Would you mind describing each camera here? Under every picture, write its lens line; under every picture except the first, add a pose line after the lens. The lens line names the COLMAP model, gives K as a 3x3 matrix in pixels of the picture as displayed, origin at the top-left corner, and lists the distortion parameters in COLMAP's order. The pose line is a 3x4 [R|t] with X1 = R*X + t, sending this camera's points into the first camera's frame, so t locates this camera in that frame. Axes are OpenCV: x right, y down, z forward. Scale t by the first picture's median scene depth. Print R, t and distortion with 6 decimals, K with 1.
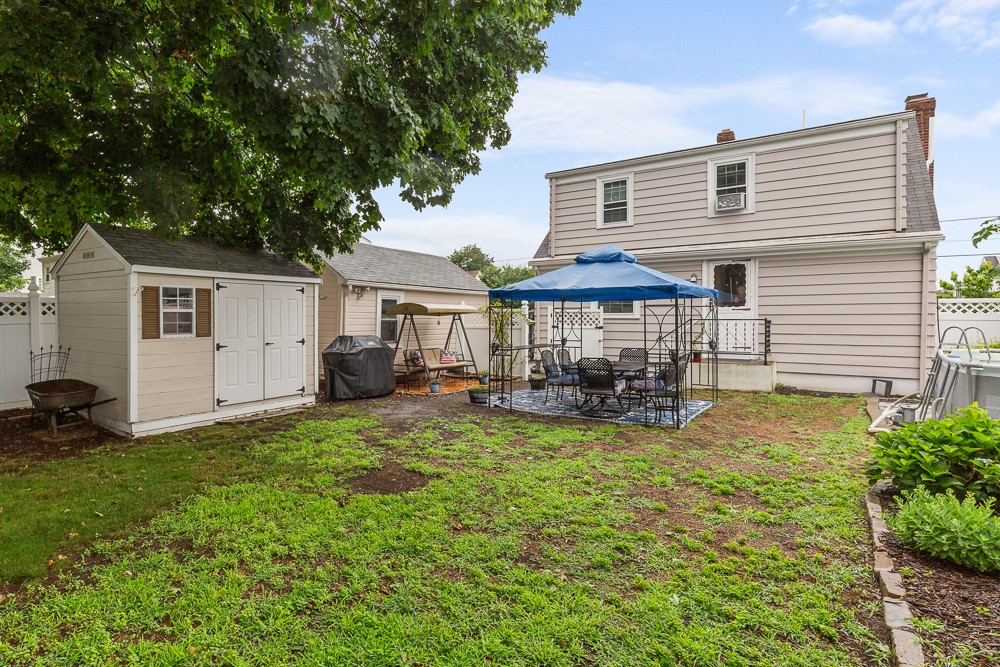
lens RADIAL K [[537.9, 0, 439.3], [0, 537.9, 324.5], [0, 0, 1]] dist [0.002199, -0.001054]
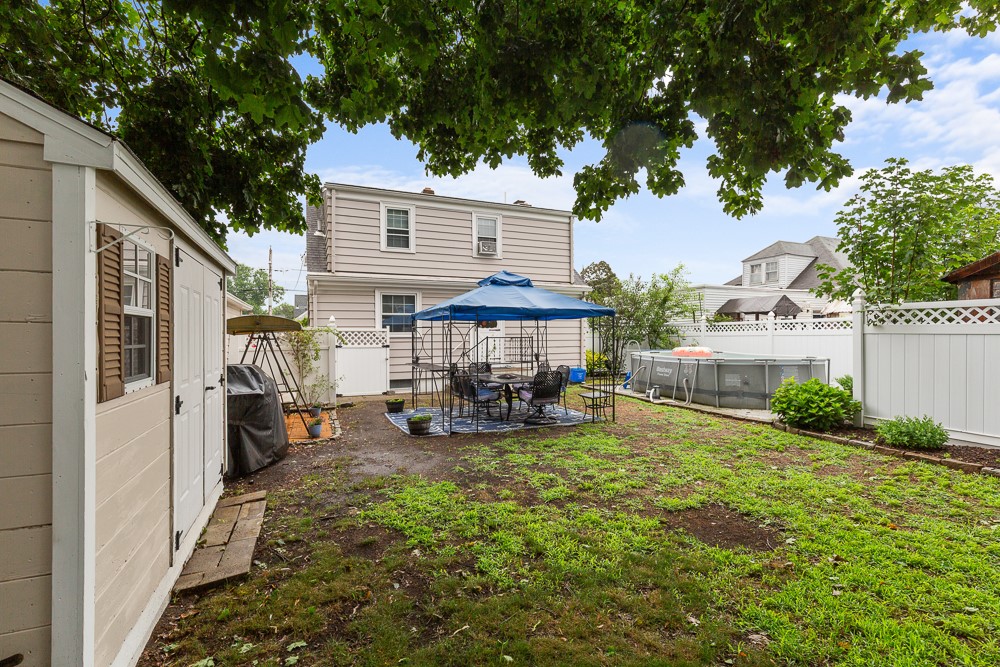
lens RADIAL K [[453.8, 0, 498.9], [0, 453.8, 339.2], [0, 0, 1]] dist [0.003266, 0.000350]
pose [[0.511270, -0.006214, 0.859397, -0.436421], [0.017070, 0.999850, -0.002925, -0.002172], [-0.859250, 0.016166, 0.511300, 0.462596]]
